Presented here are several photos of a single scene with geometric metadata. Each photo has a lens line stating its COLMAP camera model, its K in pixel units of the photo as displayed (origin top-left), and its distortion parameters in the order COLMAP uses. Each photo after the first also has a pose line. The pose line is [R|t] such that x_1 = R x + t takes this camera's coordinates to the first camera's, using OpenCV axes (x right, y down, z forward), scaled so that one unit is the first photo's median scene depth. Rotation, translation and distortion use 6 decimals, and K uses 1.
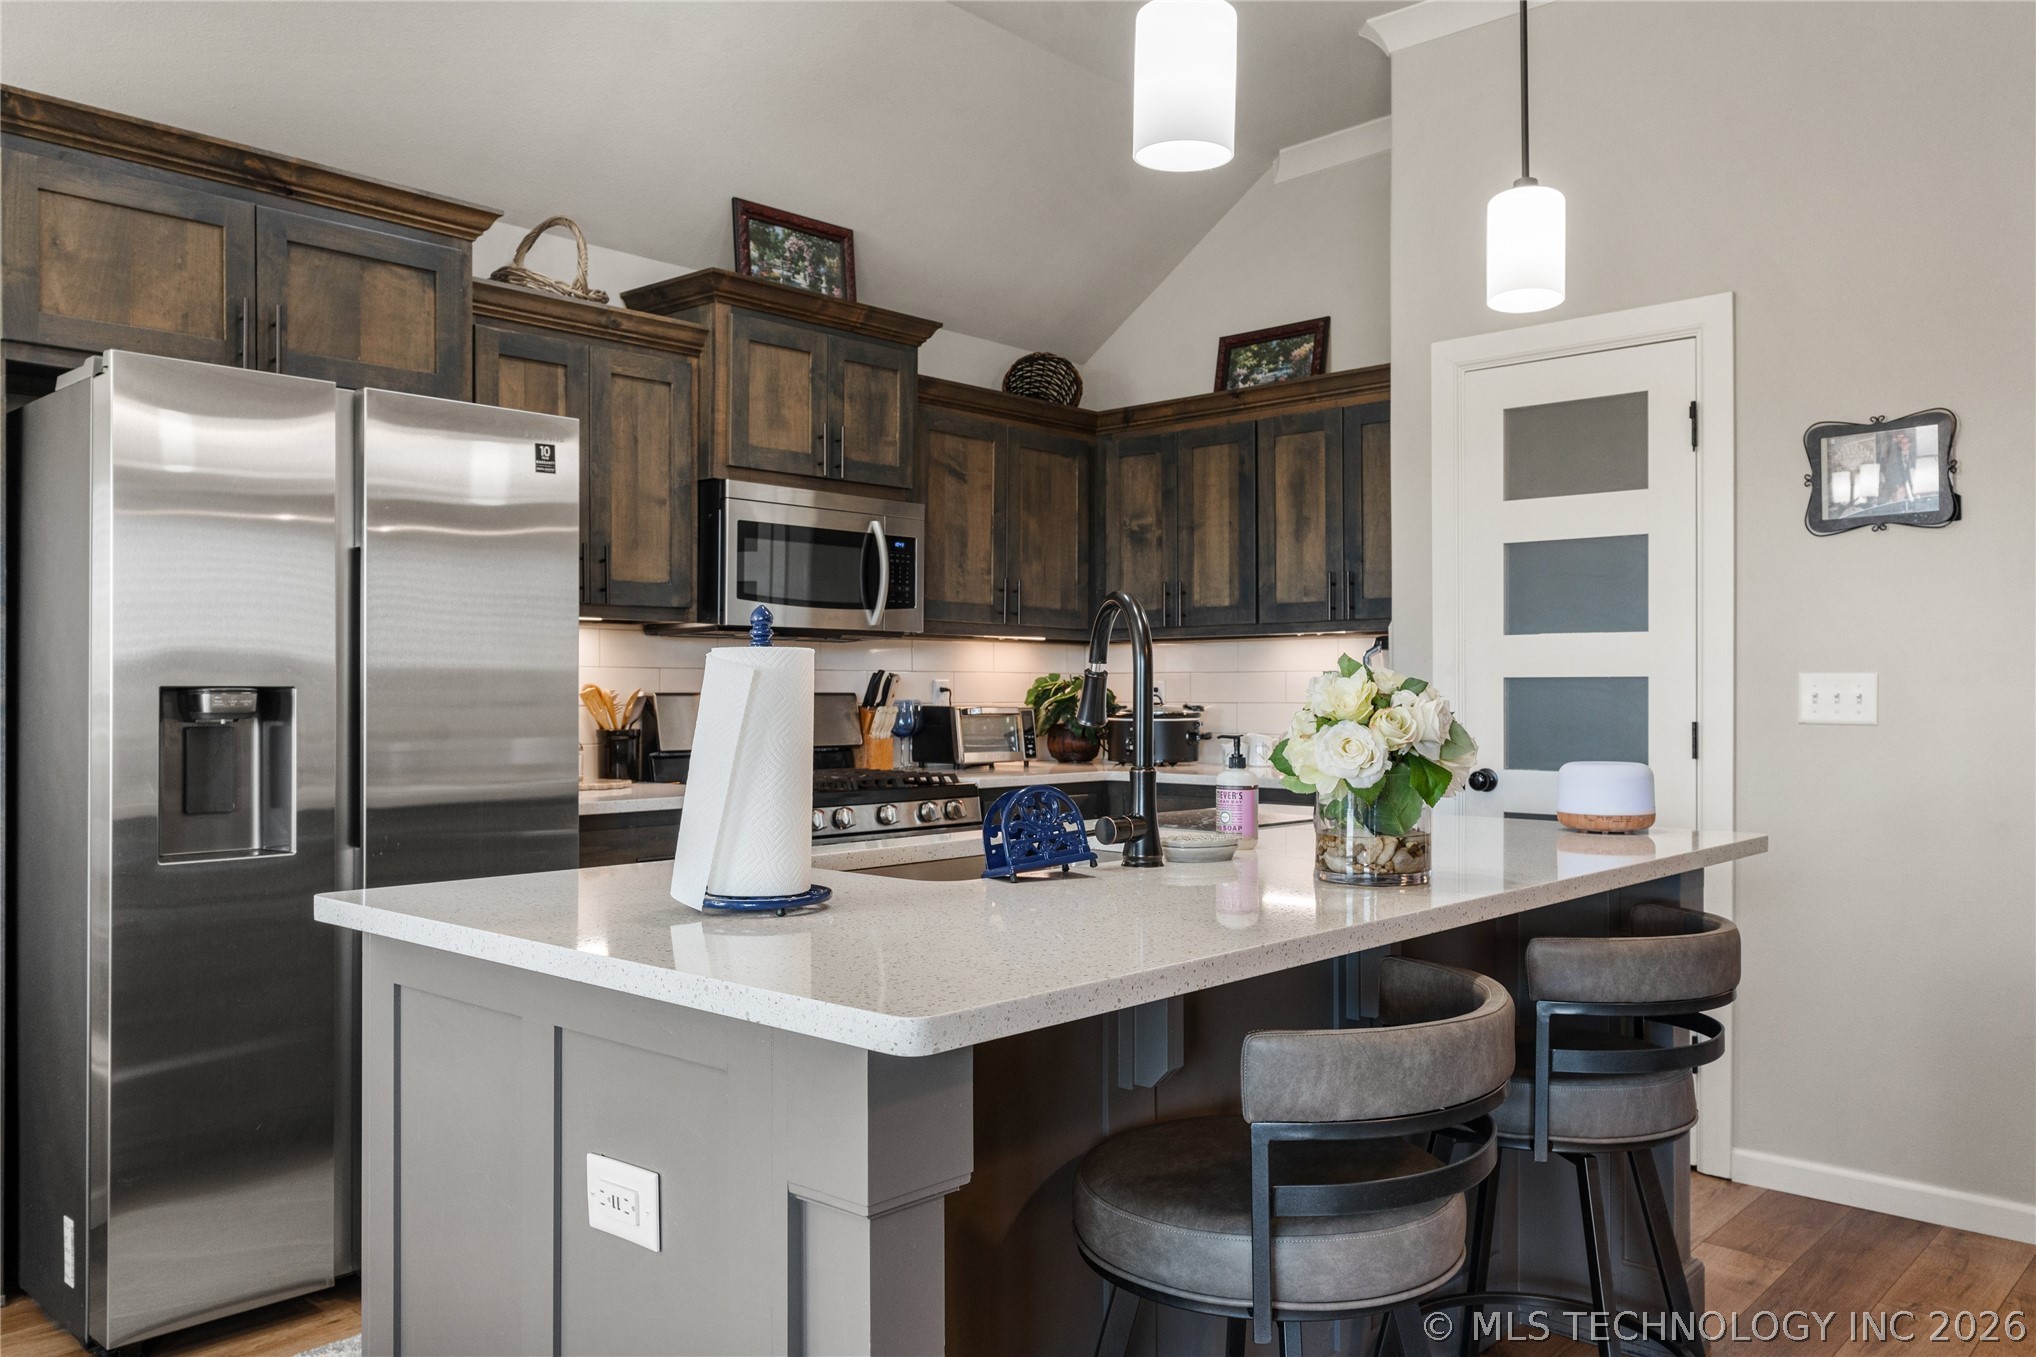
lens RADIAL K [[1531.3, 0, 1024.2], [0, 1531.3, 684.0], [0, 0, 1]] dist [-0.002589, 0.010628]
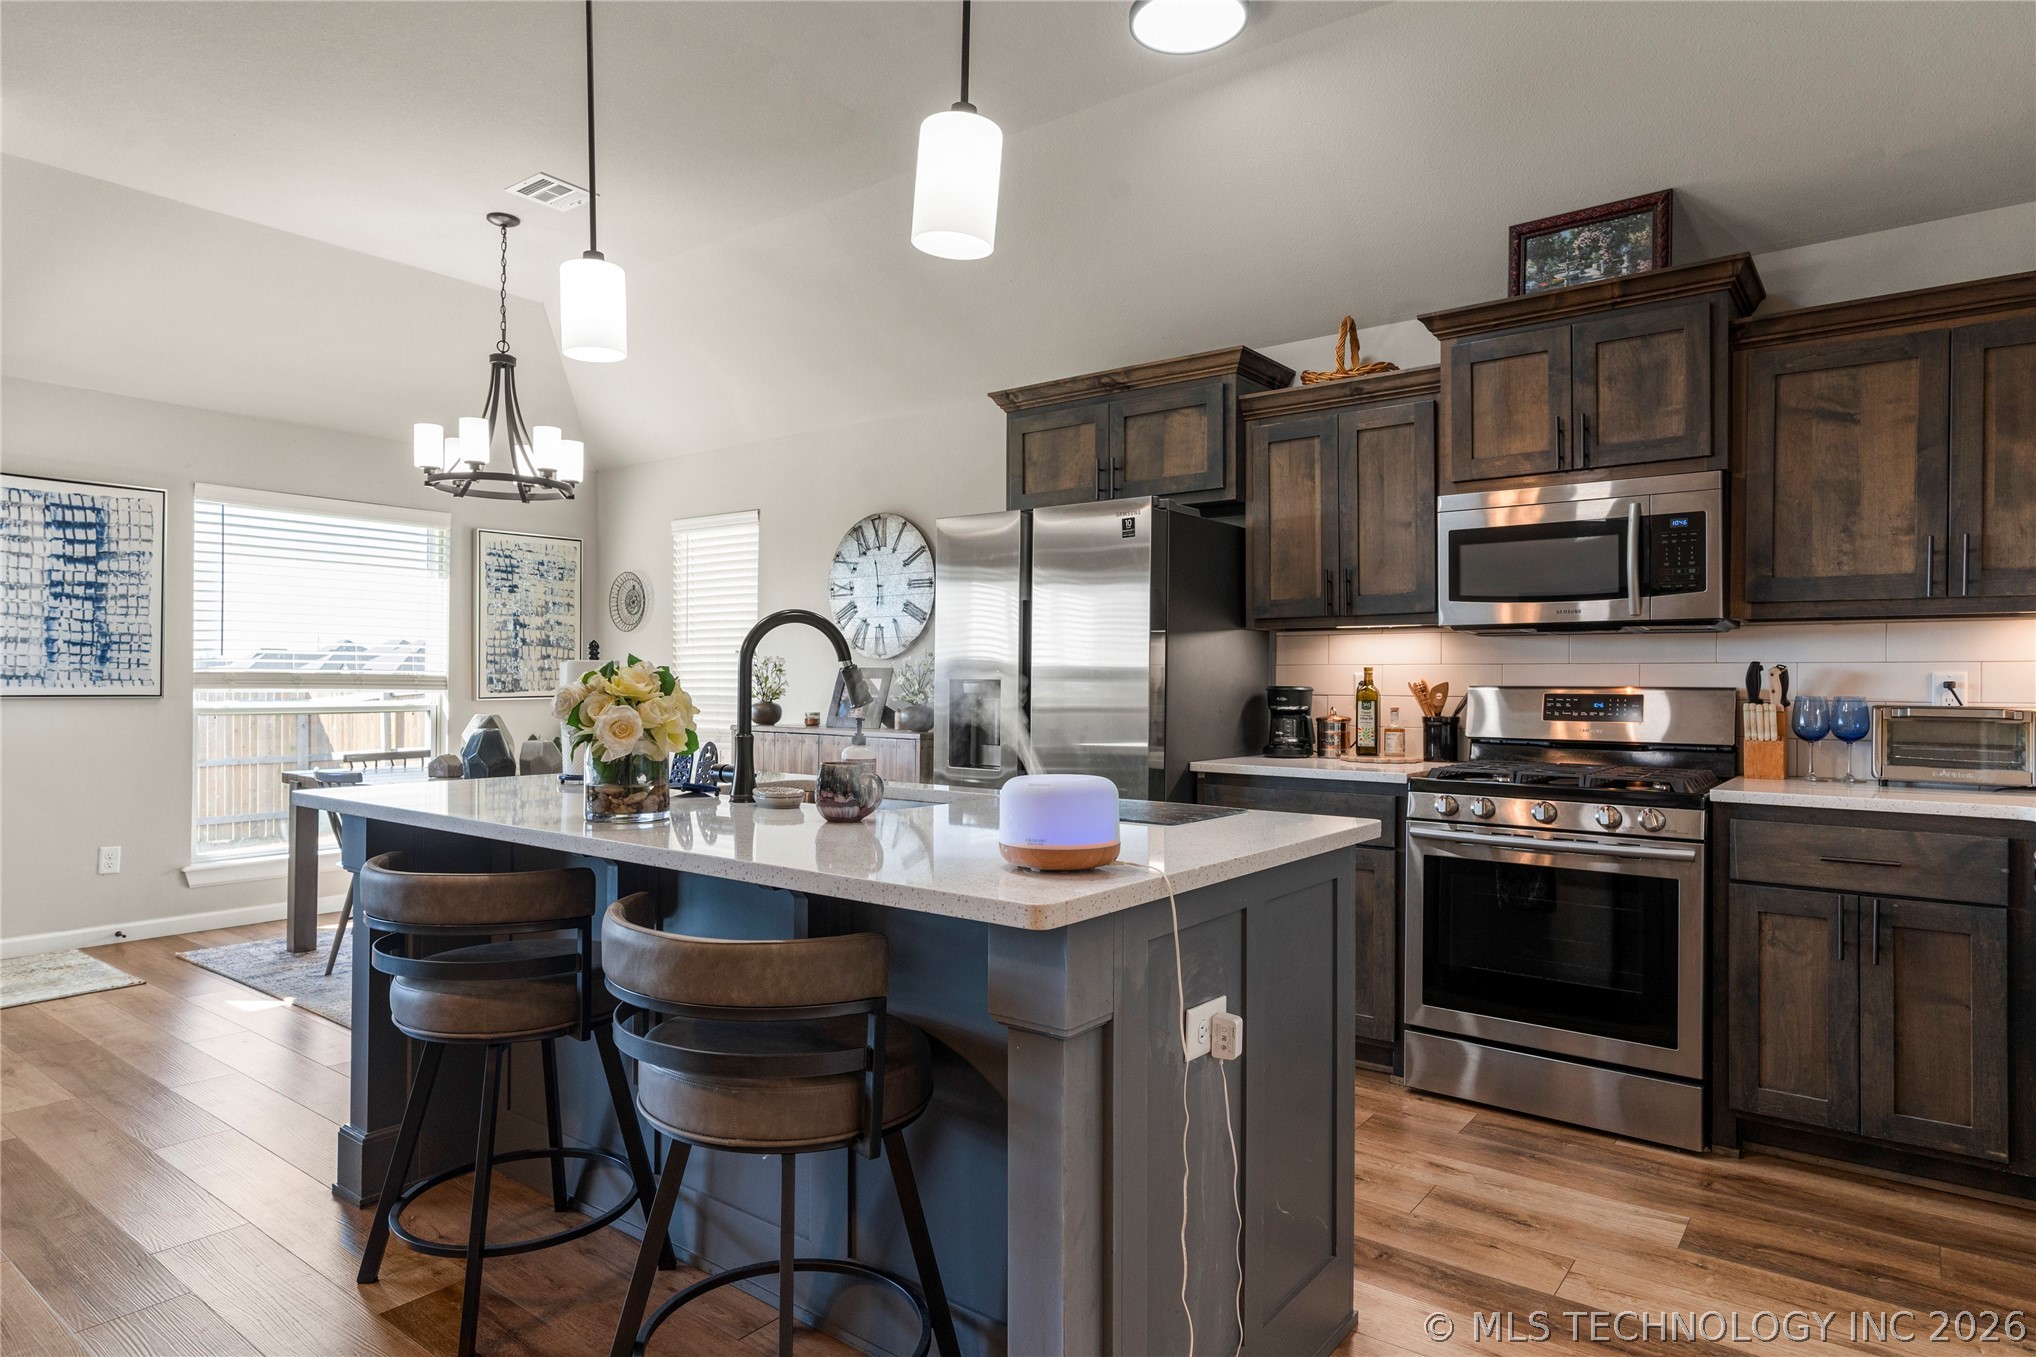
lens RADIAL K [[1174.5, 0, 1012.5], [0, 1174.5, 674.4], [0, 0, 1]] dist [-0.003005, 0.004265]
pose [[0.073058, -0.005420, -0.997313, 0.592898], [-0.000107, 0.999985, -0.005443, 0.001860], [0.997328, 0.000504, 0.073056, 0.576153]]
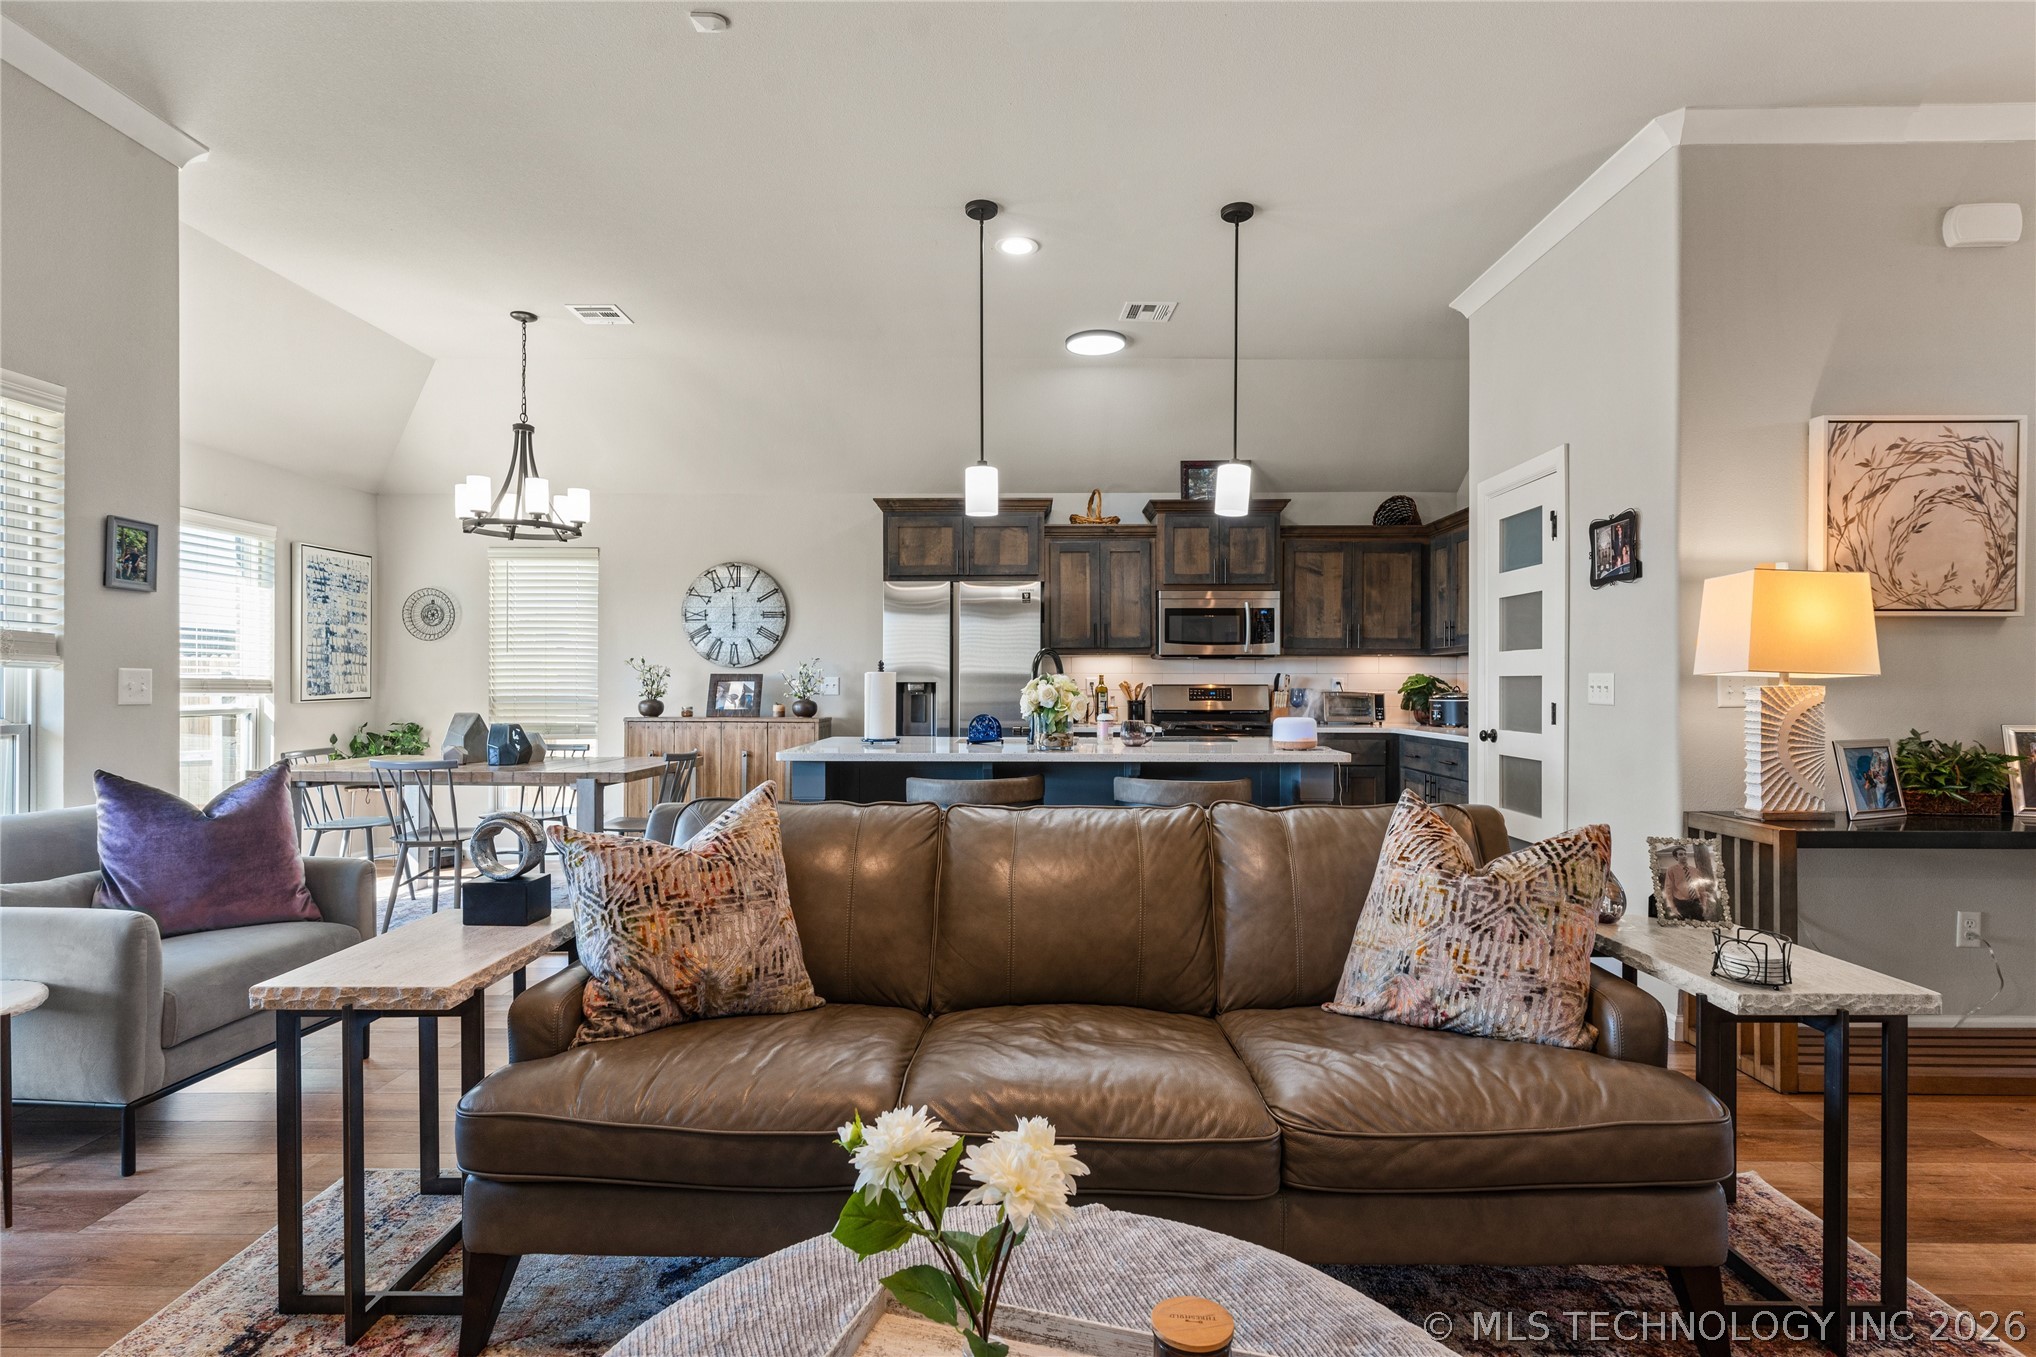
lens RADIAL K [[999.9, 0, 1022.5], [0, 999.9, 678.9], [0, 0, 1]] dist [0.004284, -0.000536]
pose [[0.664073, -0.002716, -0.747663, 0.722489], [0.002907, 0.999995, -0.001050, -0.001433], [0.747662, -0.001477, 0.664078, -0.130342]]
